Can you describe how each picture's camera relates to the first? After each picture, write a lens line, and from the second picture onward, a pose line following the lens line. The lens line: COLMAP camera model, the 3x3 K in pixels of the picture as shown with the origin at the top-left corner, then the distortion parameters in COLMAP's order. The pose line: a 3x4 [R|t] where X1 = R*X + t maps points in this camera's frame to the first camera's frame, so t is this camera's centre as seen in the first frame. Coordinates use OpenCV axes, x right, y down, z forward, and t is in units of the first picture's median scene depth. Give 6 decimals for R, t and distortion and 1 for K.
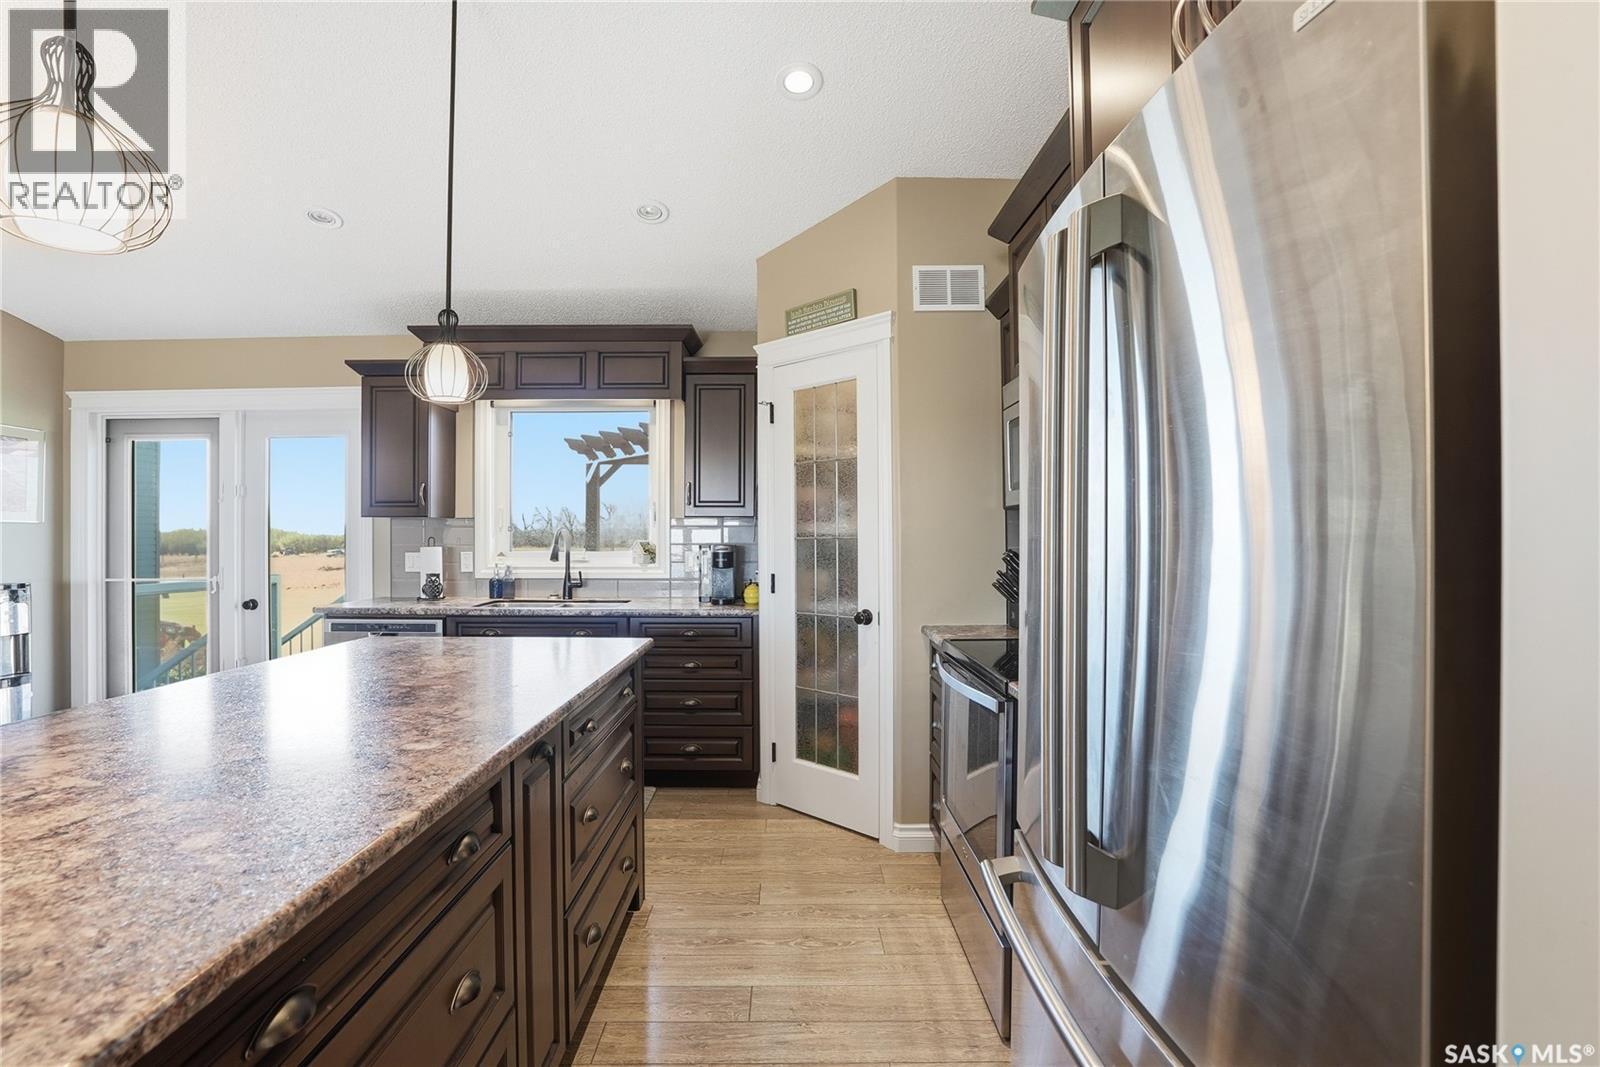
lens RADIAL K [[774.9, 0, 789.8], [0, 774.9, 539.3], [0, 0, 1]] dist [-0.019030, 0.005169]
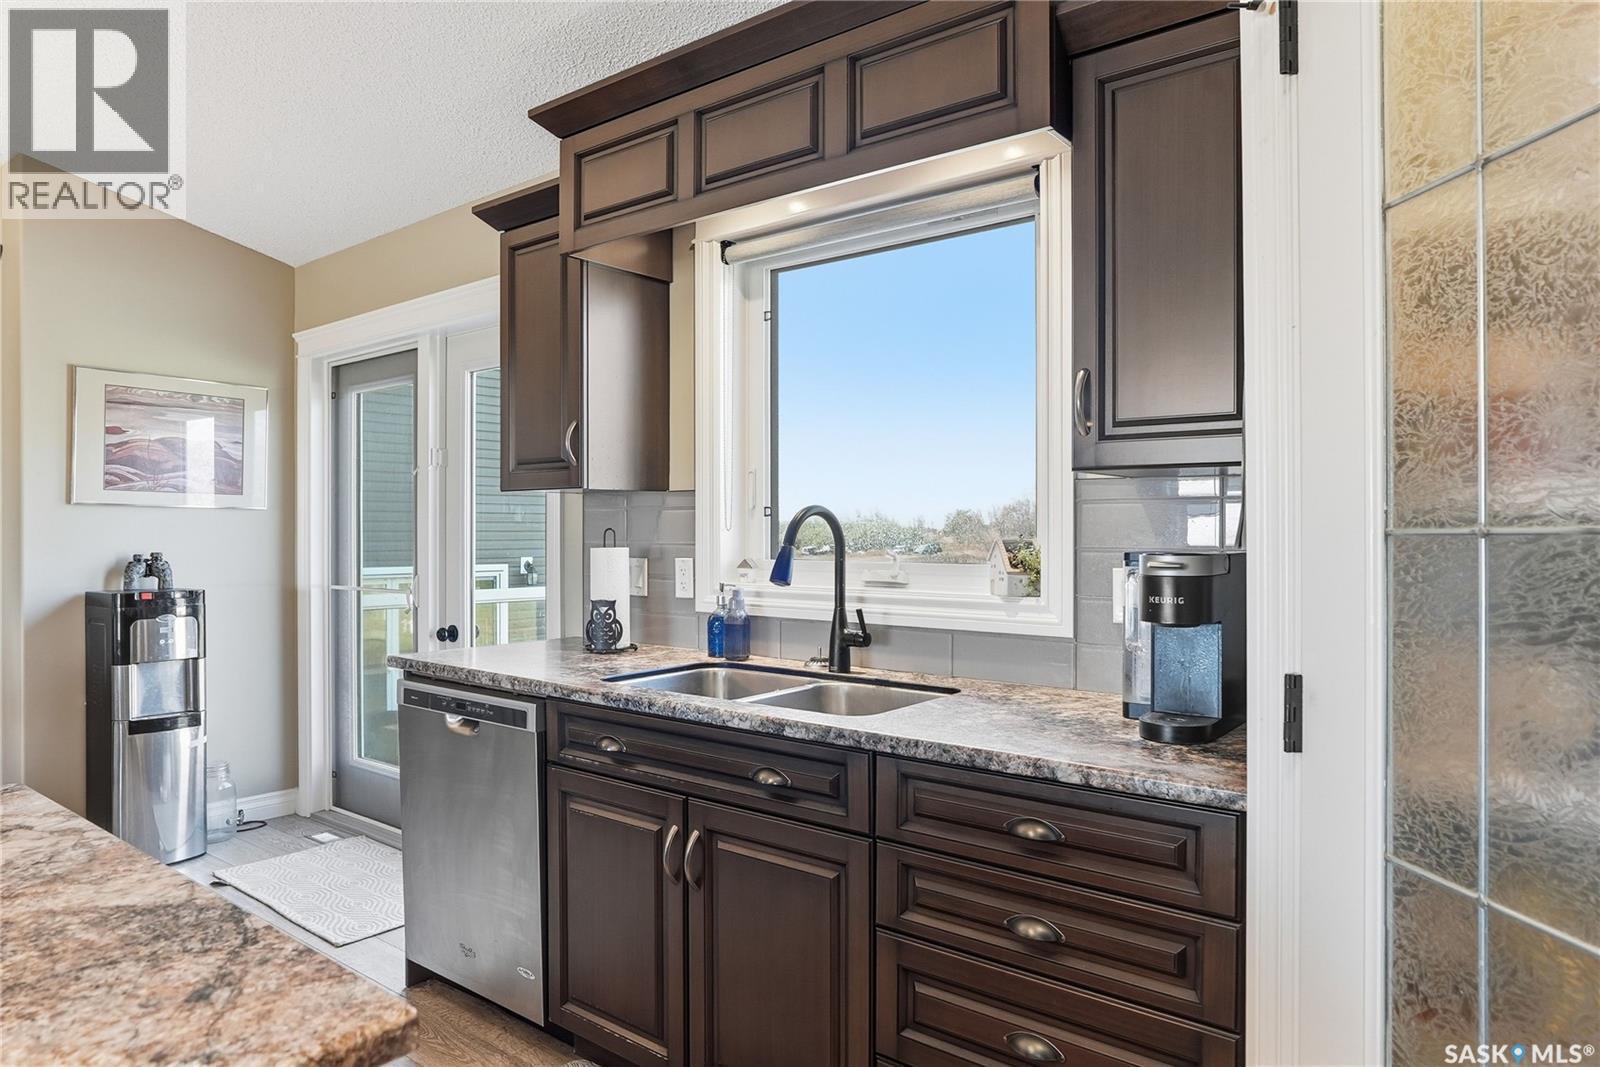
lens RADIAL K [[1006.4, 0, 794.6], [0, 1006.4, 536.0], [0, 0, 1]] dist [-0.026439, 0.000021]
pose [[0.797282, 0.005421, -0.603582, 0.035108], [-0.004798, 0.999985, 0.002644, -0.000057], [0.603587, 0.000788, 0.797296, 0.535049]]
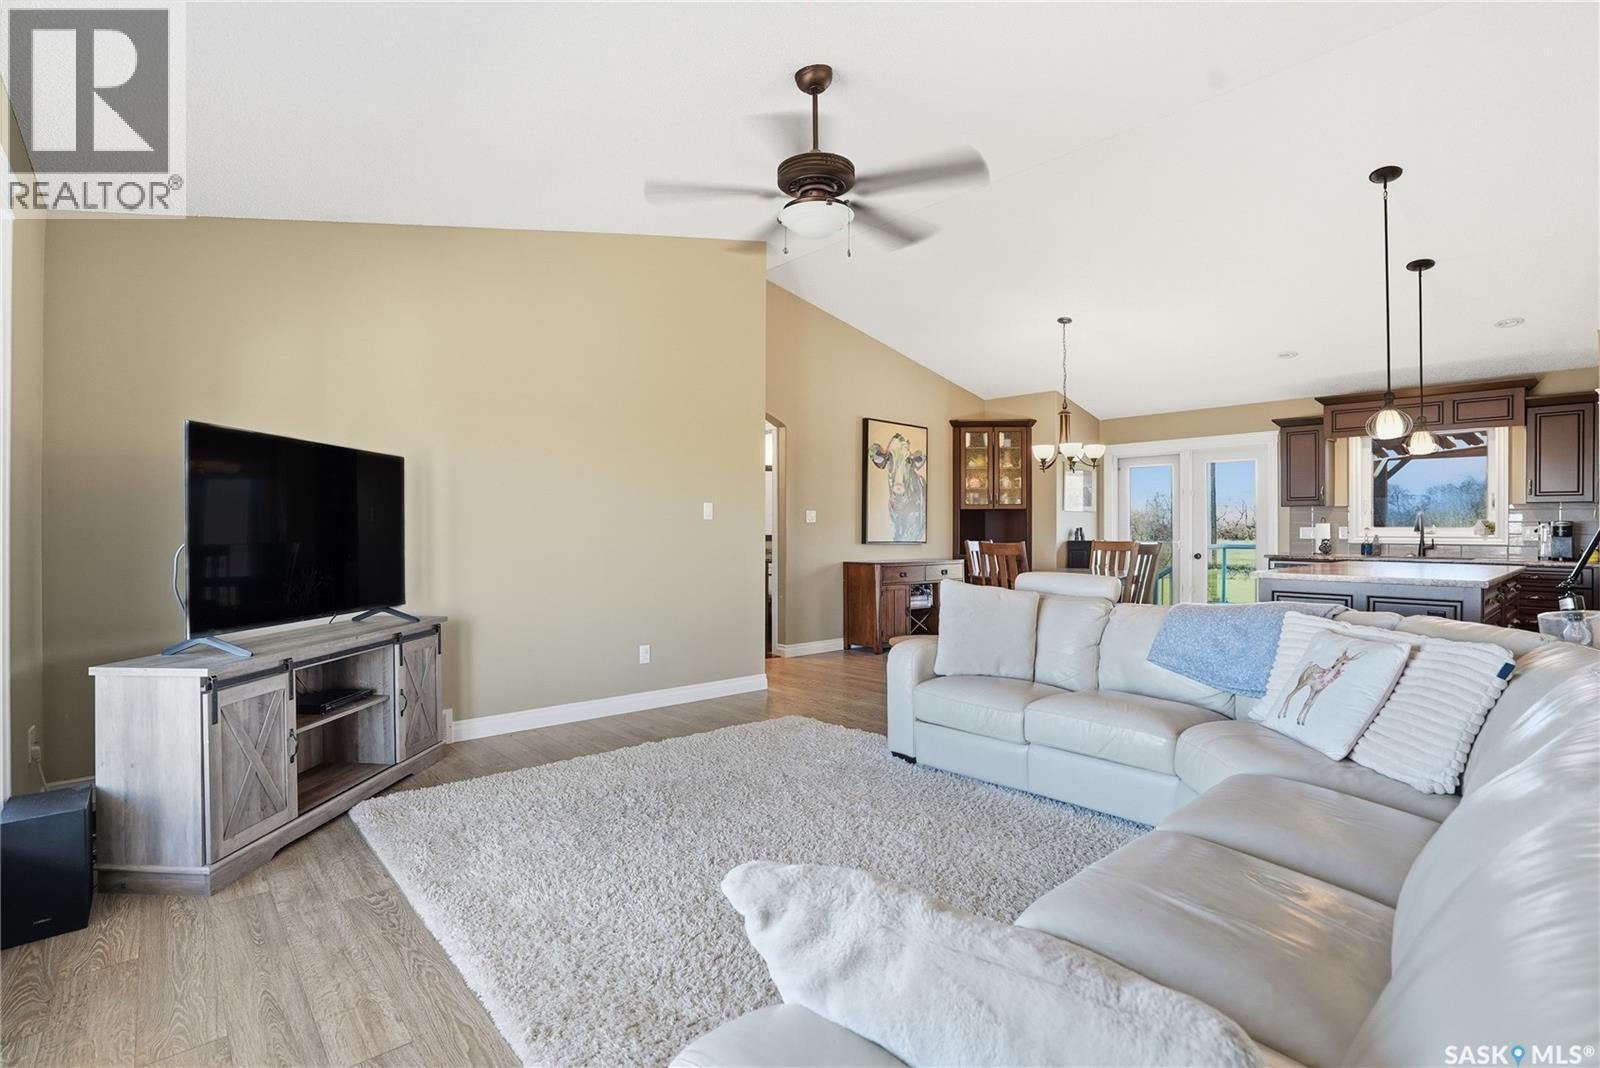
lens RADIAL K [[774.9, 0, 810.5], [0, 774.9, 523.2], [0, 0, 1]] dist [-0.019030, 0.005169]
pose [[0.692136, -0.000677, -0.721767, -0.024407], [-0.008006, 0.999931, -0.008616, 0.032427], [0.721723, 0.011742, 0.692082, -0.965276]]
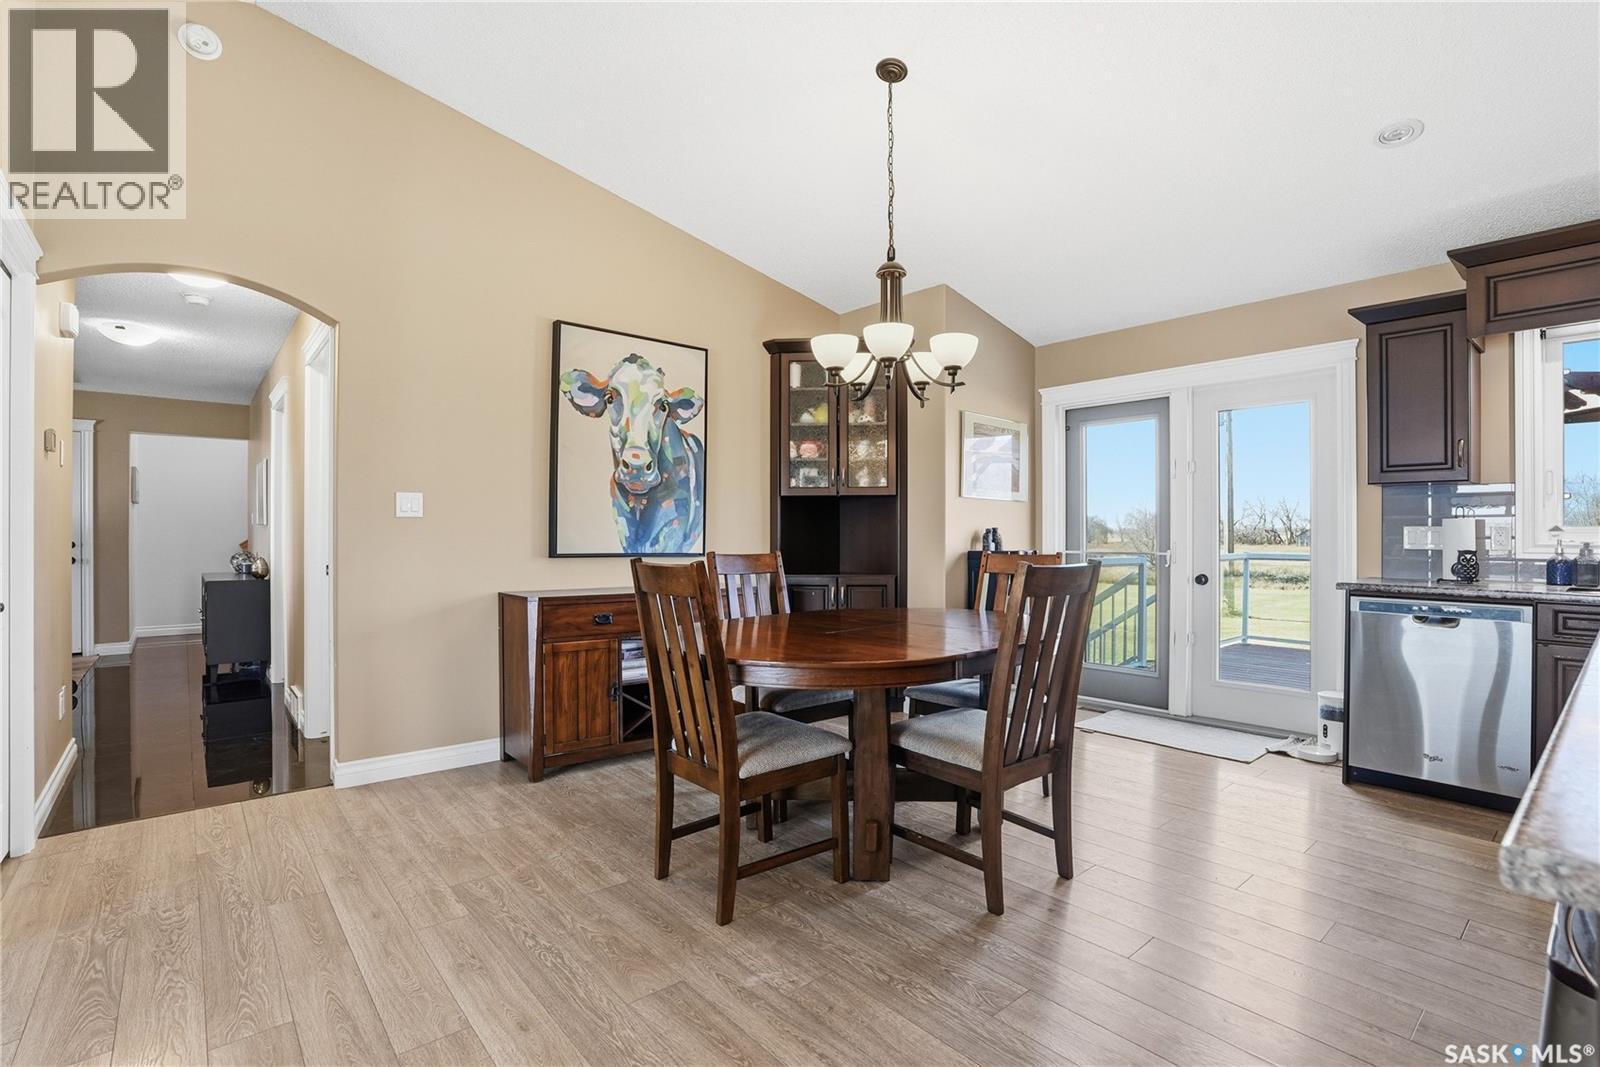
lens RADIAL K [[774.9, 0, 791.9], [0, 774.9, 528.5], [0, 0, 1]] dist [-0.019030, 0.005169]
pose [[0.665325, 0.000745, -0.746554, -0.324069], [-0.008768, 0.999938, -0.006816, 0.031866], [0.746503, 0.011081, 0.665290, -0.071530]]
